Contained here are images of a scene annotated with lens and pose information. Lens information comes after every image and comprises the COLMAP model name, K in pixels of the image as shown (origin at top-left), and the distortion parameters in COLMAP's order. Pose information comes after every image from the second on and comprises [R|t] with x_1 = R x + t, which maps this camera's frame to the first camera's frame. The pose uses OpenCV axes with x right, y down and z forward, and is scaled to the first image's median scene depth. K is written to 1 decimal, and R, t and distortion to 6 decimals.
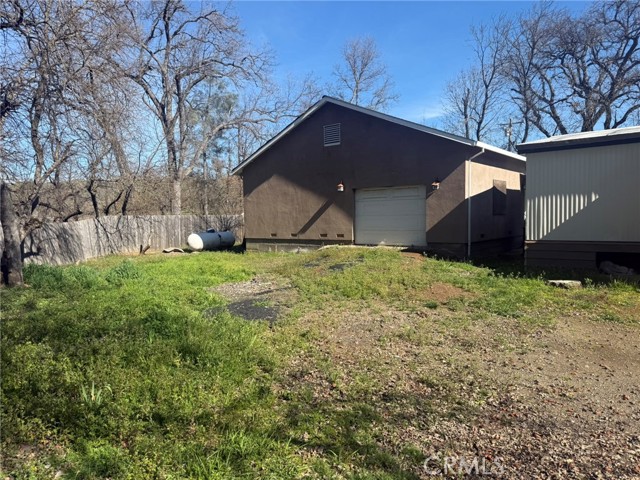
lens RADIAL K [[449.3, 0, 320.0], [0, 449.3, 240.0], [0, 0, 1]] dist [-0.001345, -0.002215]
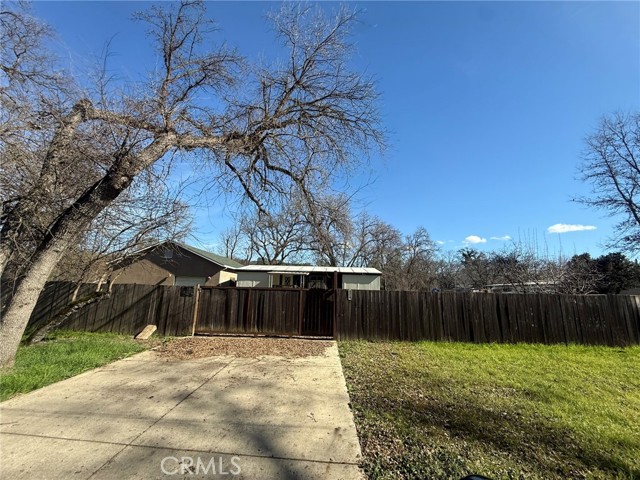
lens RADIAL K [[255.6, 0, 318.6], [0, 255.6, 237.8], [0, 0, 1]] dist [-0.000399, 0.000188]
pose [[0.789818, 0.173170, 0.588388, -0.172700], [-0.018673, 0.965659, -0.259140, 0.035084], [-0.613058, 0.193686, 0.765928, -0.648771]]
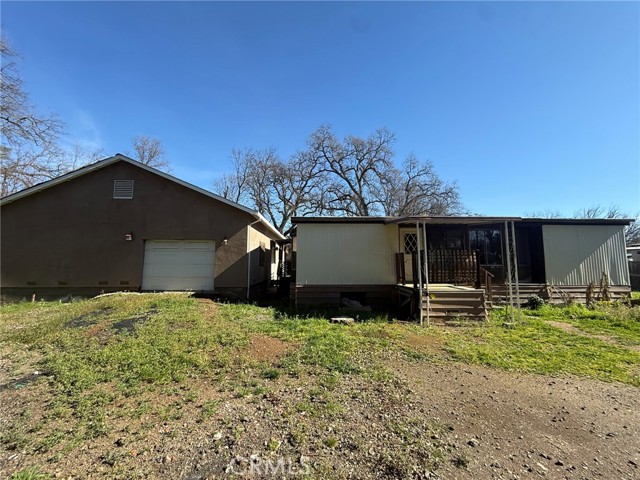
lens RADIAL K [[255.6, 0, 318.6], [0, 255.6, 237.8], [0, 0, 1]] dist [-0.000399, 0.000188]
pose [[0.755326, 0.088113, 0.649398, -0.009537], [0.015733, 0.988197, -0.152381, -0.016612], [-0.655160, 0.125314, 0.745025, 0.265869]]
